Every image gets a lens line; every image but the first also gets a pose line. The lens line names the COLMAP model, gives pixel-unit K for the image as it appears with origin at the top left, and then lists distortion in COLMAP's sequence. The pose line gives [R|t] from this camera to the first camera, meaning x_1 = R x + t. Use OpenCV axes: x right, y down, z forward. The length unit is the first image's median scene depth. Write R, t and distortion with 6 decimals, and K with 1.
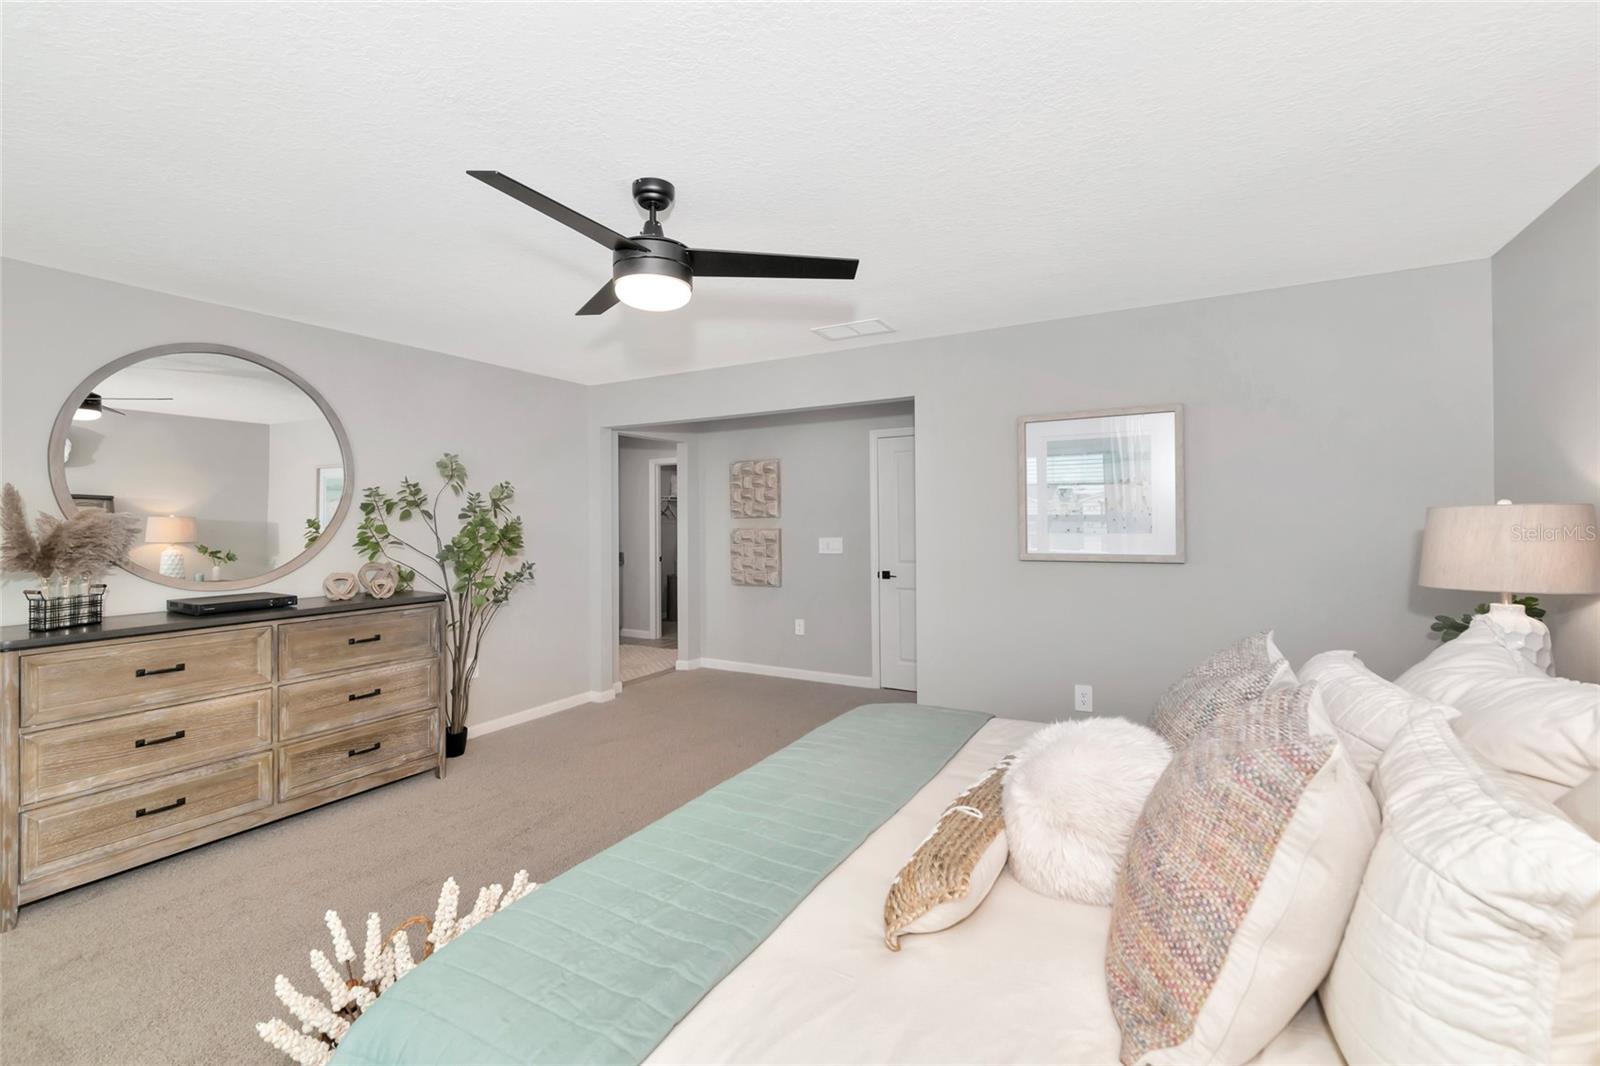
lens RADIAL K [[701.6, 0, 800.0], [0, 701.6, 533.0], [0, 0, 1]] dist [0.000073, 0.000079]
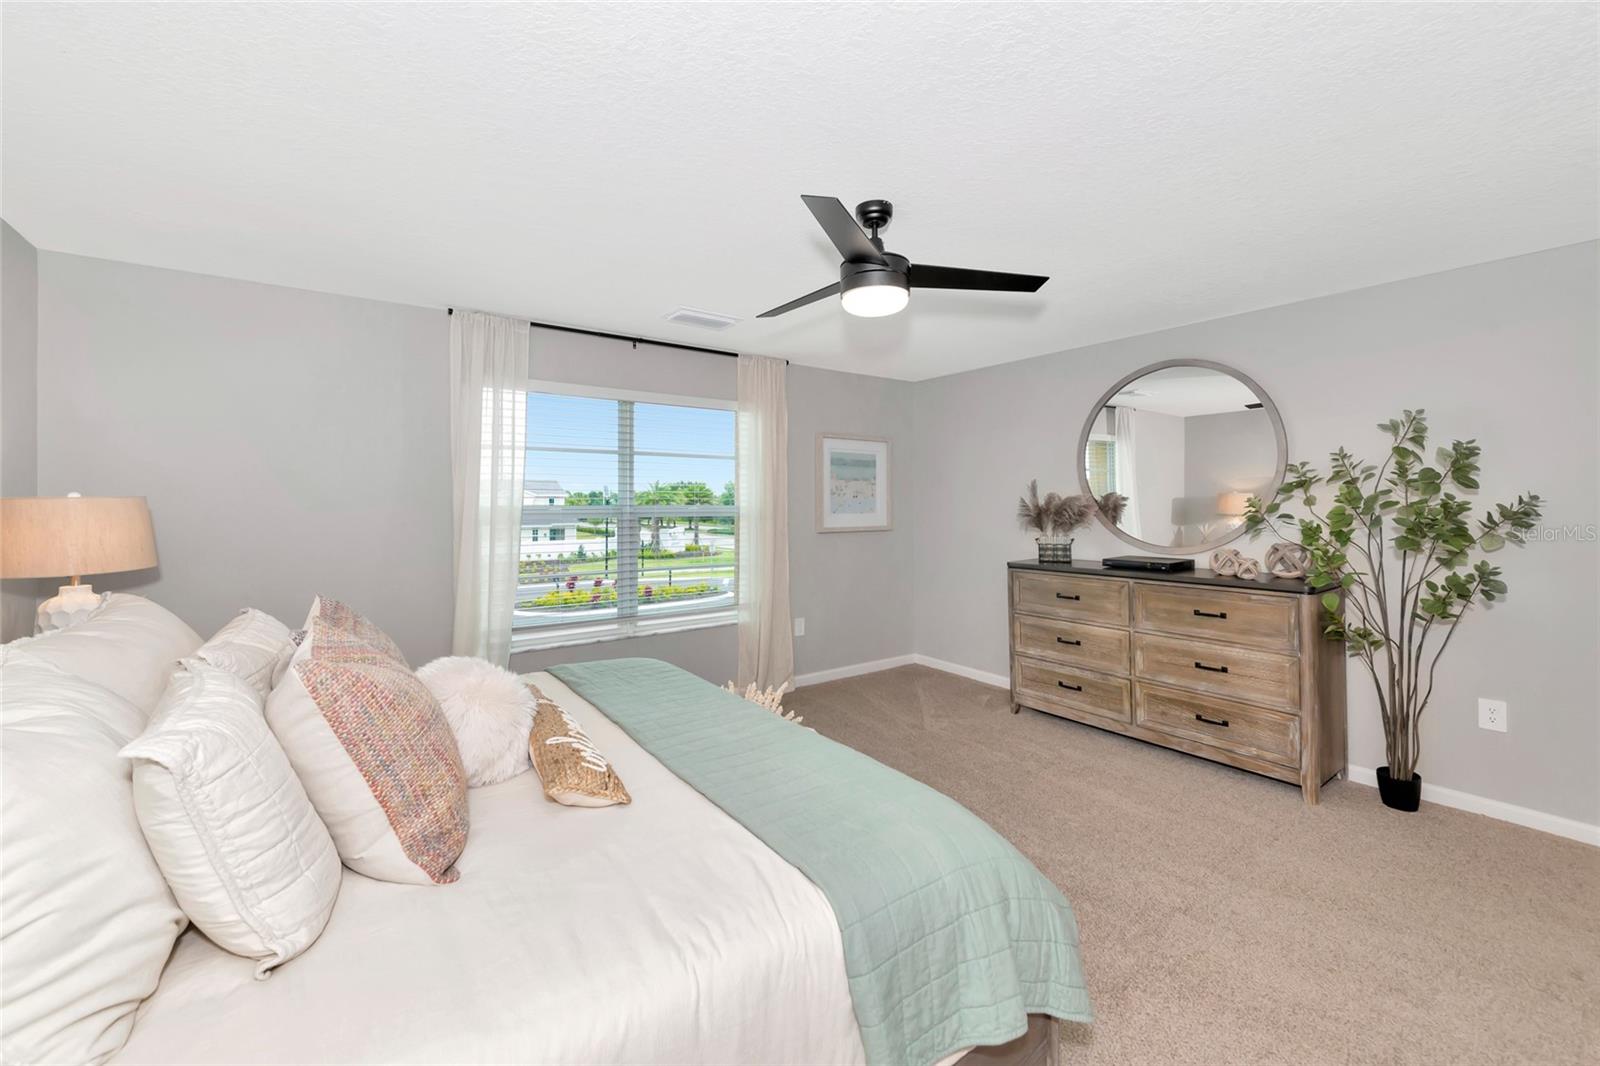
lens RADIAL K [[619.7, 0, 771.3], [0, 619.7, 507.3], [0, 0, 1]] dist [-0.000701, -0.000086]
pose [[-0.432380, 0.015007, -0.901567, 0.519996], [-0.009273, 0.999735, 0.021088, -0.020472], [0.901644, 0.017478, -0.432126, 0.871438]]
